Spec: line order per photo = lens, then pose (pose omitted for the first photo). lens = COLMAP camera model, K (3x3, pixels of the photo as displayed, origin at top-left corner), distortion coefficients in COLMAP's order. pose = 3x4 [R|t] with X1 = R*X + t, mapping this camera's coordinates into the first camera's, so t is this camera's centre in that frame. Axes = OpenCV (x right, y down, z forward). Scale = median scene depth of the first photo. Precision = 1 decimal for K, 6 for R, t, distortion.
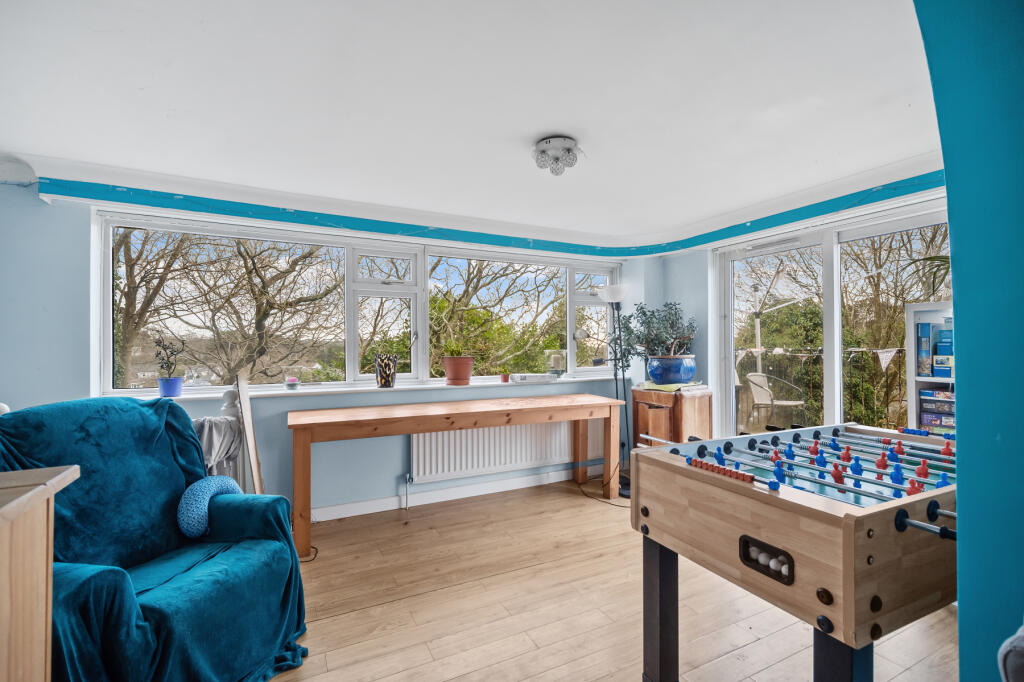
lens RADIAL K [[450.1, 0, 510.2], [0, 450.1, 347.0], [0, 0, 1]] dist [-0.000974, 0.000047]
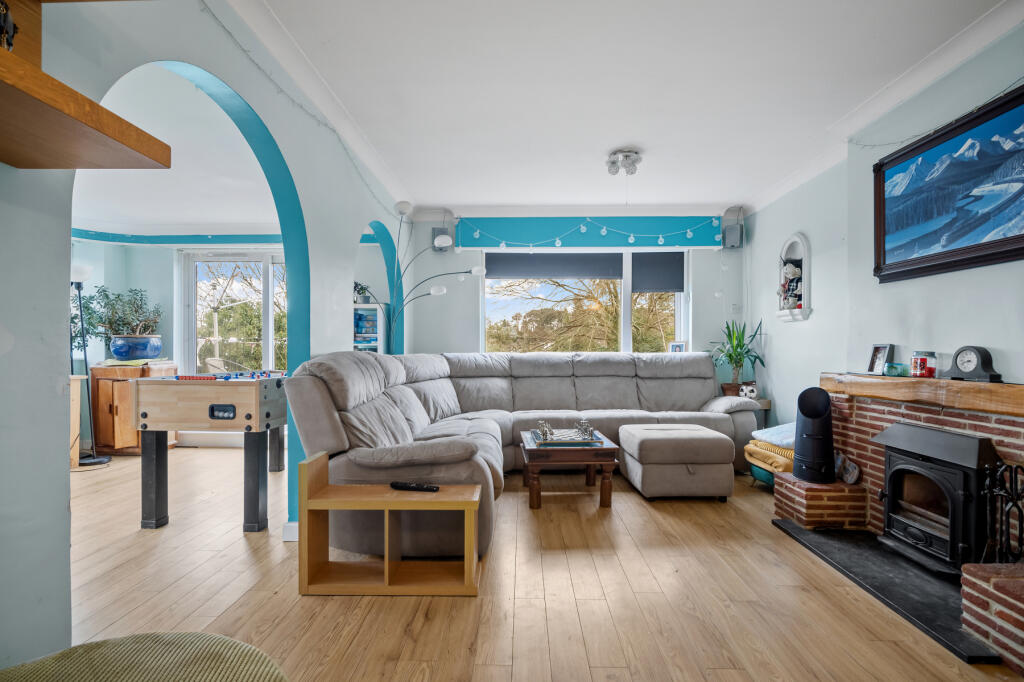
lens RADIAL K [[450.1, 0, 510.2], [0, 450.1, 347.0], [0, 0, 1]] dist [-0.000974, 0.000047]
pose [[0.466253, 0.008303, 0.884612, -0.211505], [-0.000690, 0.999959, -0.009021, 0.058566], [-0.884651, 0.003596, 0.466240, -0.370747]]
